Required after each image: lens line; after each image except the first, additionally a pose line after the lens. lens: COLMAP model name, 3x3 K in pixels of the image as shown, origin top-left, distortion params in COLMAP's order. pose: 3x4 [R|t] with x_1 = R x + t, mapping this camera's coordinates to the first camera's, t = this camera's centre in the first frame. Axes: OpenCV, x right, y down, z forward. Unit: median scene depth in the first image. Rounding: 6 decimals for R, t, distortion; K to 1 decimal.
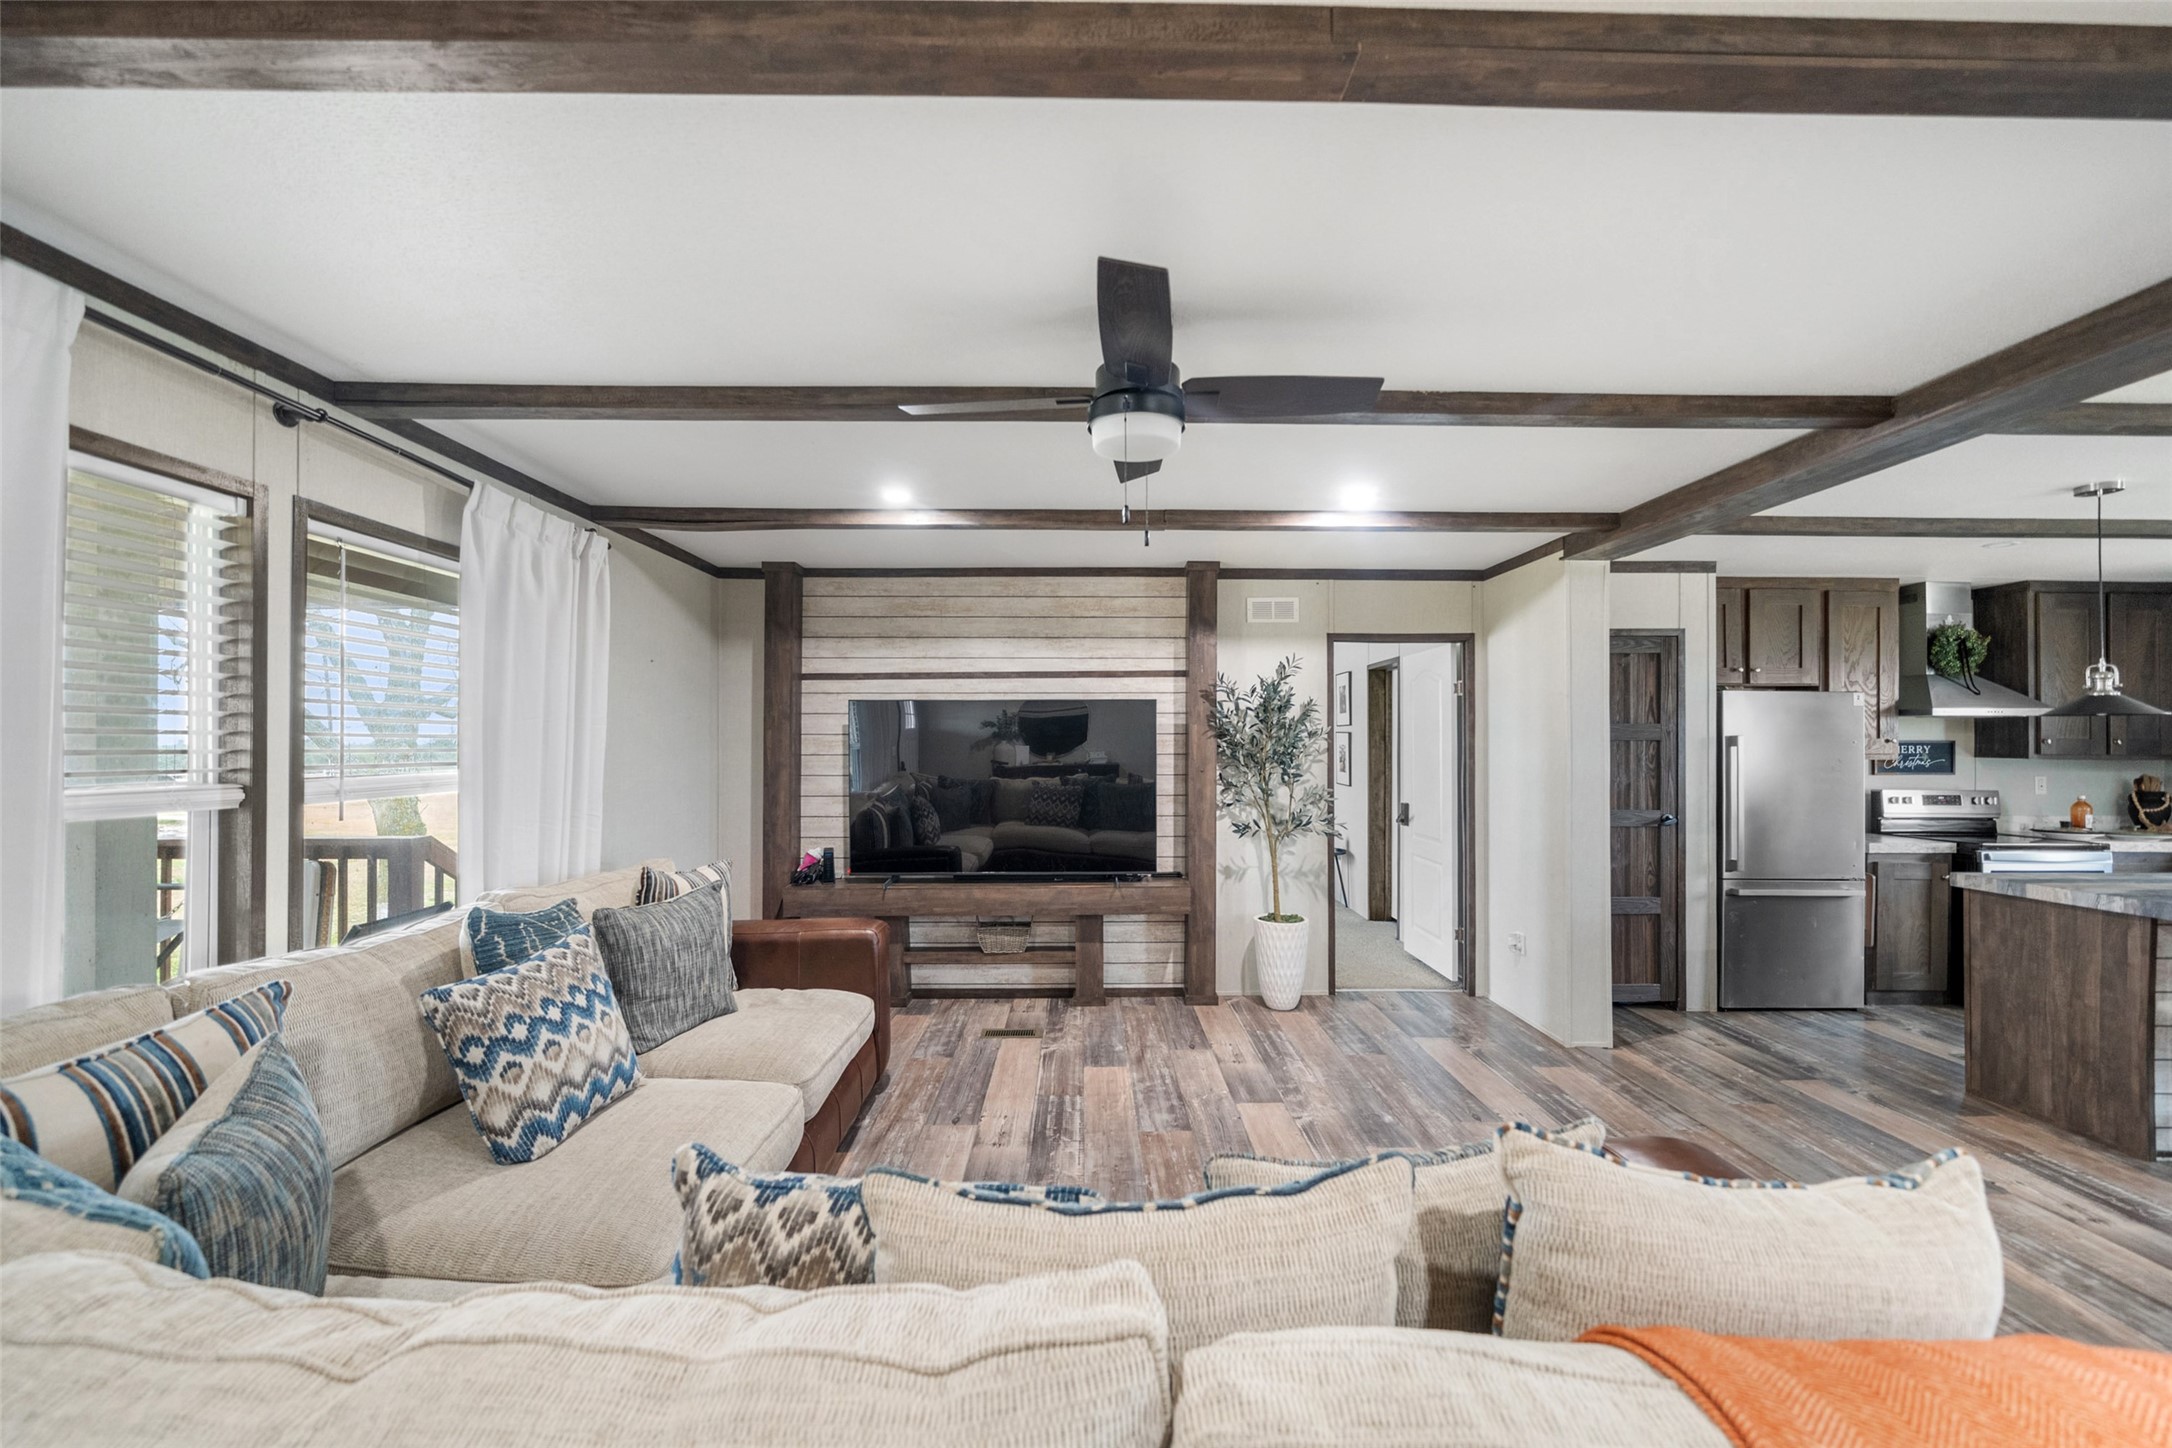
lens RADIAL K [[835.4, 0, 1092.8], [0, 835.4, 736.1], [0, 0, 1]] dist [-0.002873, -0.000359]
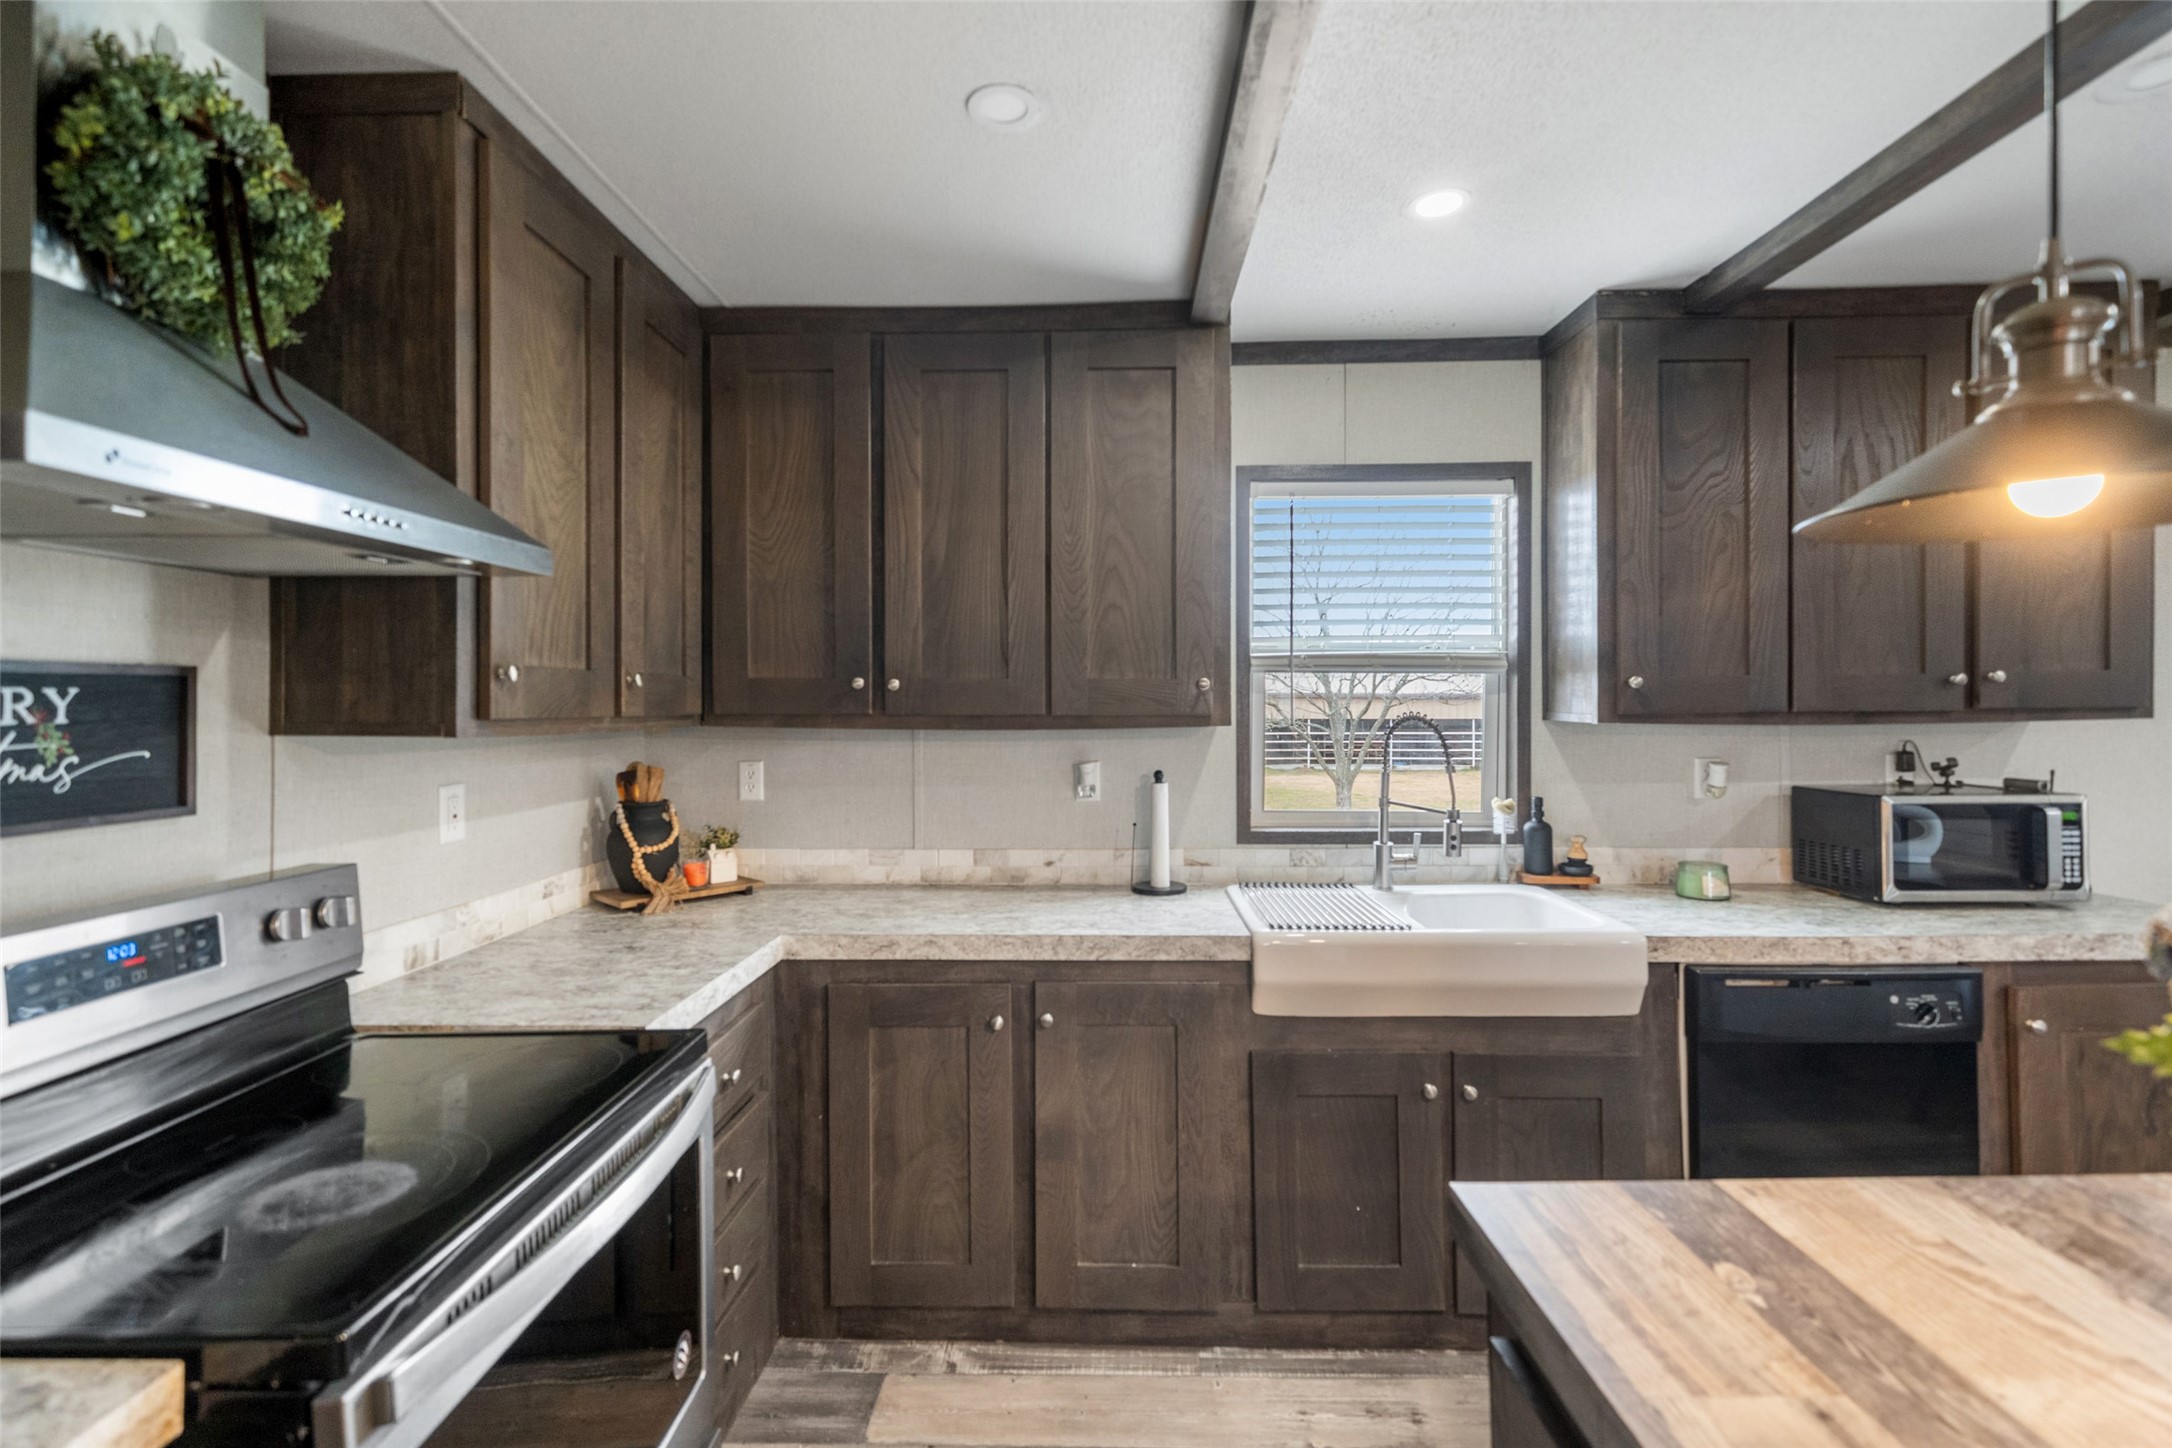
lens RADIAL K [[950.9, 0, 1091.8], [0, 950.9, 707.8], [0, 0, 1]] dist [0.001183, 0.000040]
pose [[0.018091, -0.009177, 0.999794, 0.899279], [-0.008927, 0.999917, 0.009340, 0.014471], [-0.999796, -0.009094, 0.018008, 0.864507]]
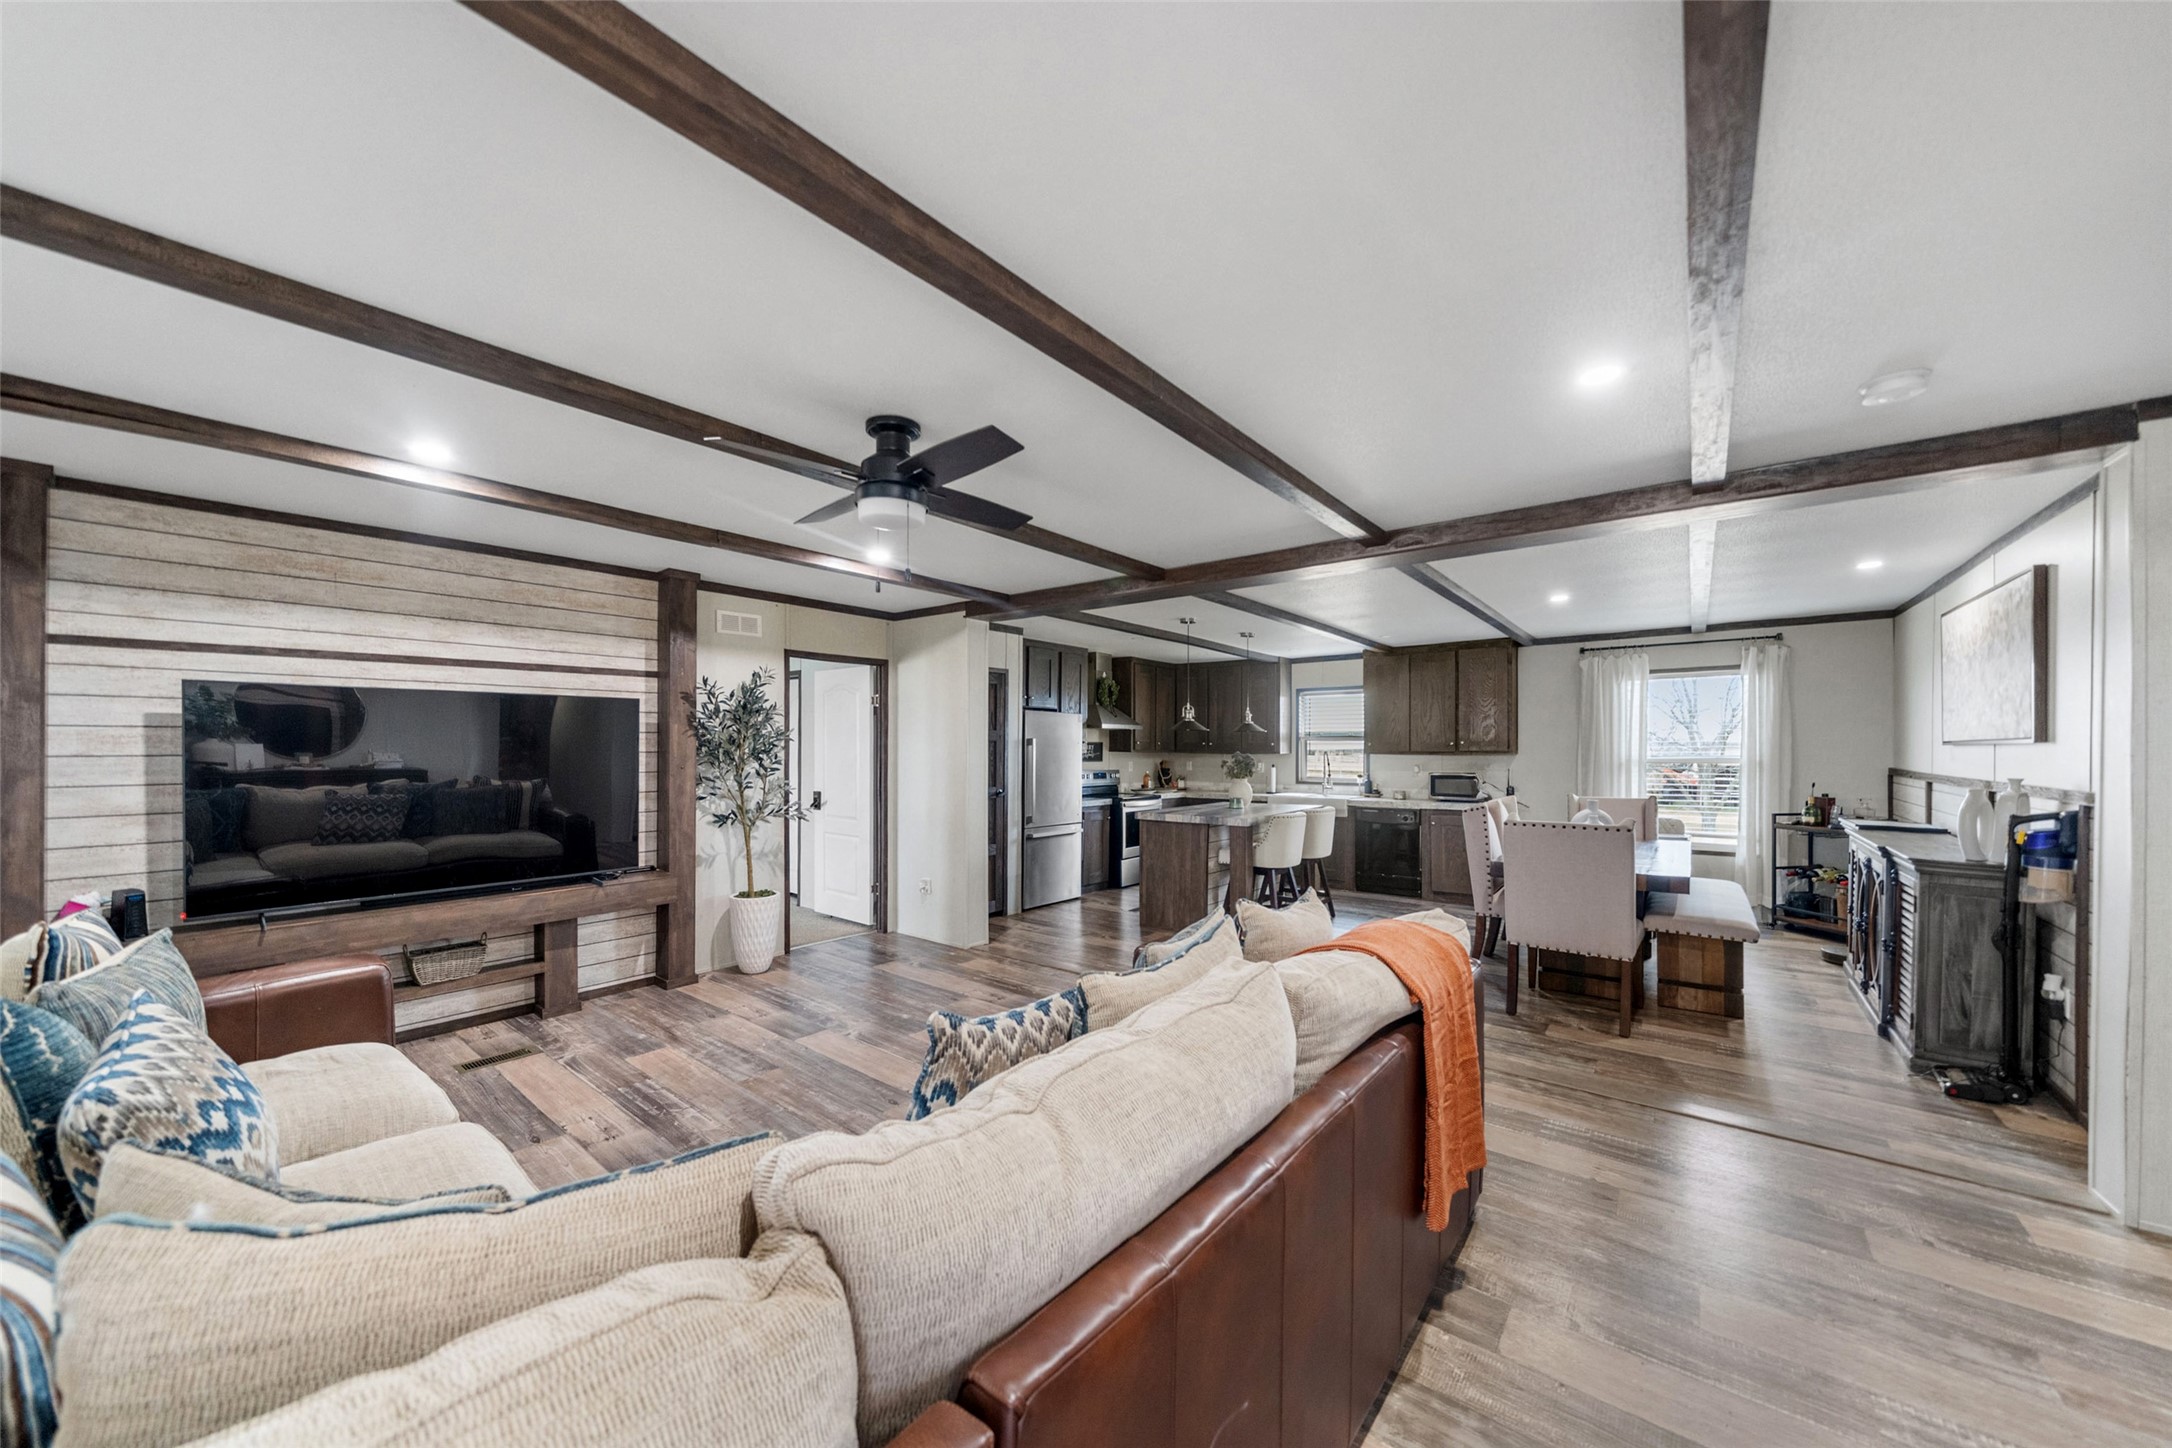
lens RADIAL K [[756.3, 0, 1075.3], [0, 756.3, 743.4], [0, 0, 1]] dist [-0.002891, 0.000042]
pose [[0.648178, 0.003096, 0.761482, -0.276197], [-0.009435, 0.999948, 0.003966, 0.002250], [-0.761430, -0.009755, 0.648174, -0.008202]]
